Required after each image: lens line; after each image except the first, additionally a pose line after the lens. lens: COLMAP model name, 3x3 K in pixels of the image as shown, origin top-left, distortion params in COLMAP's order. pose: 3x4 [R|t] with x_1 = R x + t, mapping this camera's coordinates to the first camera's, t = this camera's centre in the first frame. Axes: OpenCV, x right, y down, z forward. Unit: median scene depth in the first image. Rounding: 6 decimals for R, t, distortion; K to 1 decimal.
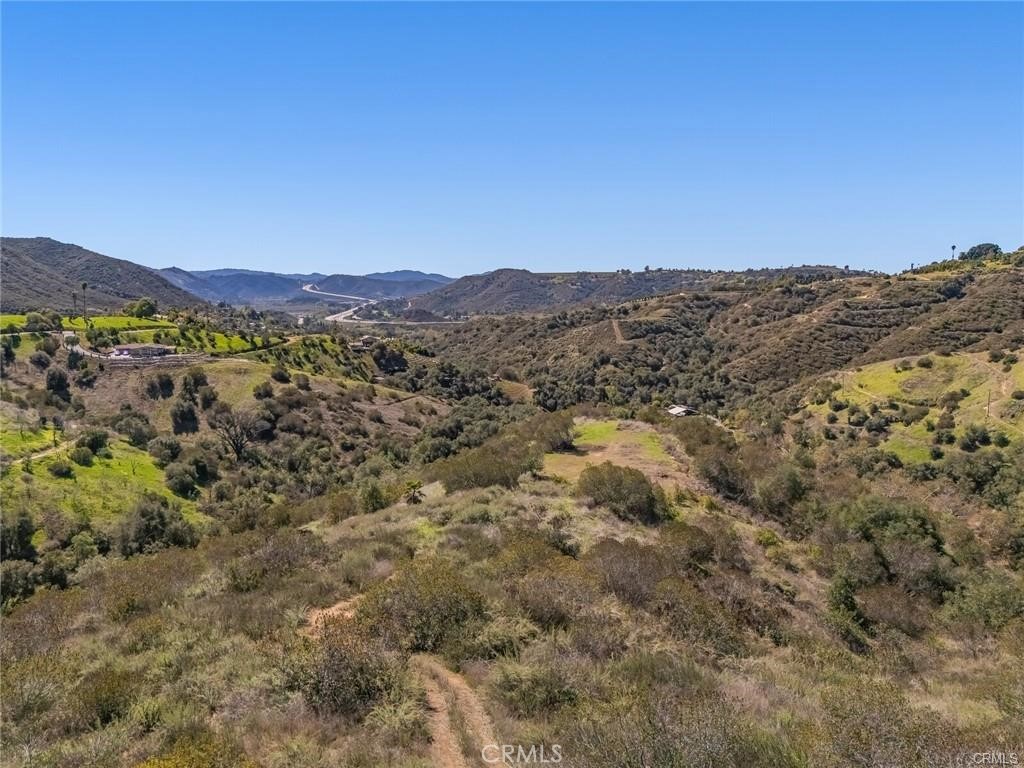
lens RADIAL K [[757.4, 0, 512.0], [0, 757.4, 384.0], [0, 0, 1]] dist [0.088469, -0.105264]
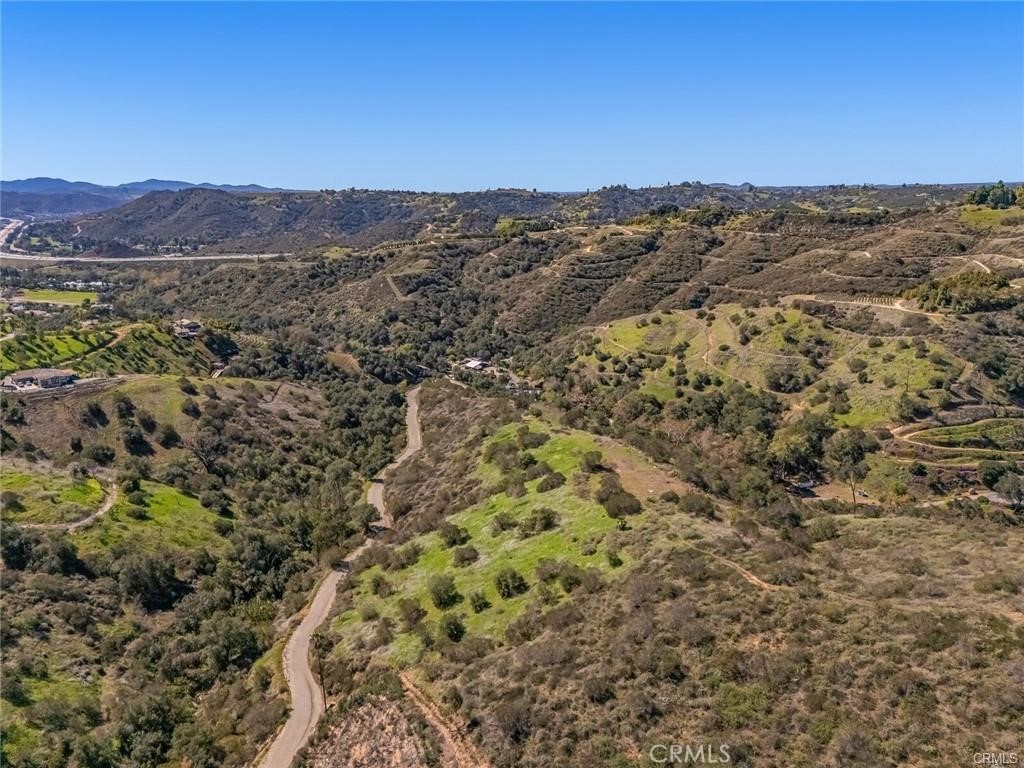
lens RADIAL K [[757.4, 0, 512.0], [0, 757.4, 384.0], [0, 0, 1]] dist [0.088469, -0.105264]
pose [[0.921233, -0.102105, 0.375372, -0.162076], [0.057908, 0.990182, 0.127223, -0.074447], [-0.384676, -0.095465, 0.918102, -0.115963]]
